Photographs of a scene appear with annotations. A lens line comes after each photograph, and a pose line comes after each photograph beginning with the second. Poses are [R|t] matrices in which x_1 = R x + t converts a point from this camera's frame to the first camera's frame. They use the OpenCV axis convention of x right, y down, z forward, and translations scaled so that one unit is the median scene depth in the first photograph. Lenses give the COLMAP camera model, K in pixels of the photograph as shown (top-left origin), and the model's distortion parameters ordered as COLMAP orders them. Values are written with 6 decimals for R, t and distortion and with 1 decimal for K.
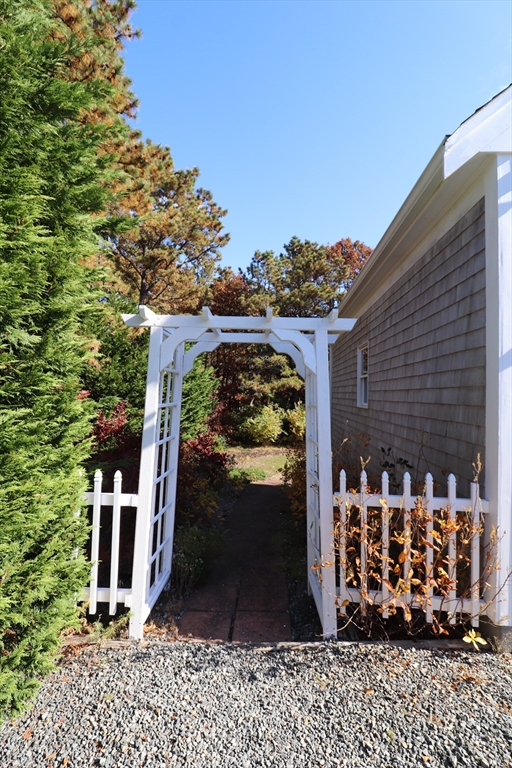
lens RADIAL K [[356.6, 0, 256.0], [0, 356.6, 384.0], [0, 0, 1]] dist [0.001654, -0.014042]
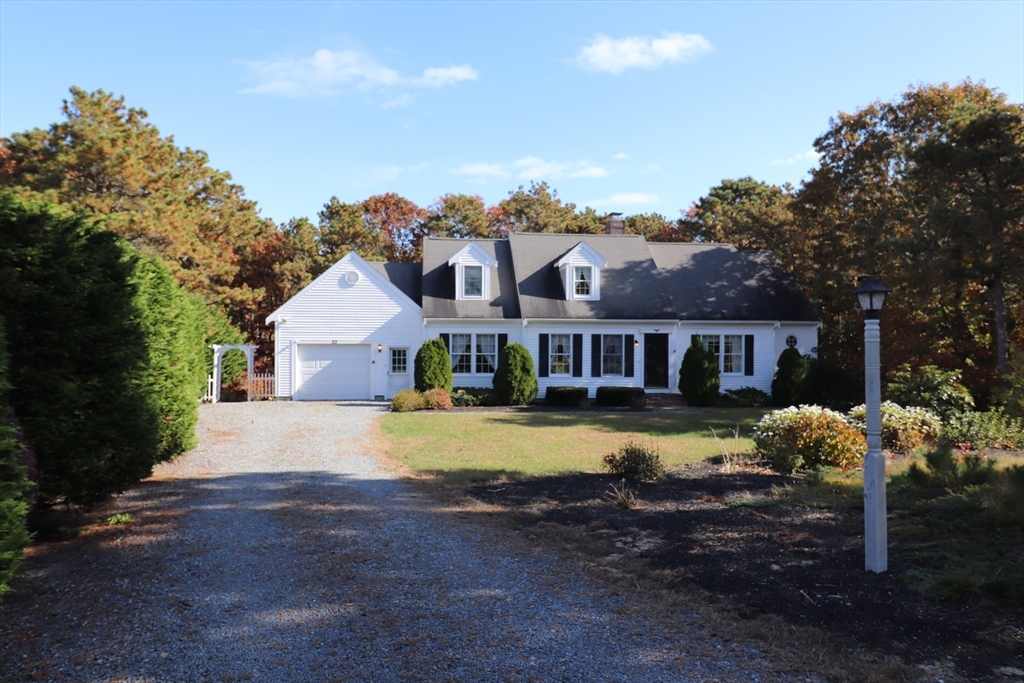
lens RADIAL K [[731.3, 0, 512.0], [0, 731.3, 341.5], [0, 0, 1]] dist [-0.002243, -0.000553]
pose [[0.984578, -0.021987, 0.173556, 0.333162], [0.017137, 0.999421, 0.029395, -0.073995], [-0.174102, -0.025968, 0.984385, -1.612068]]
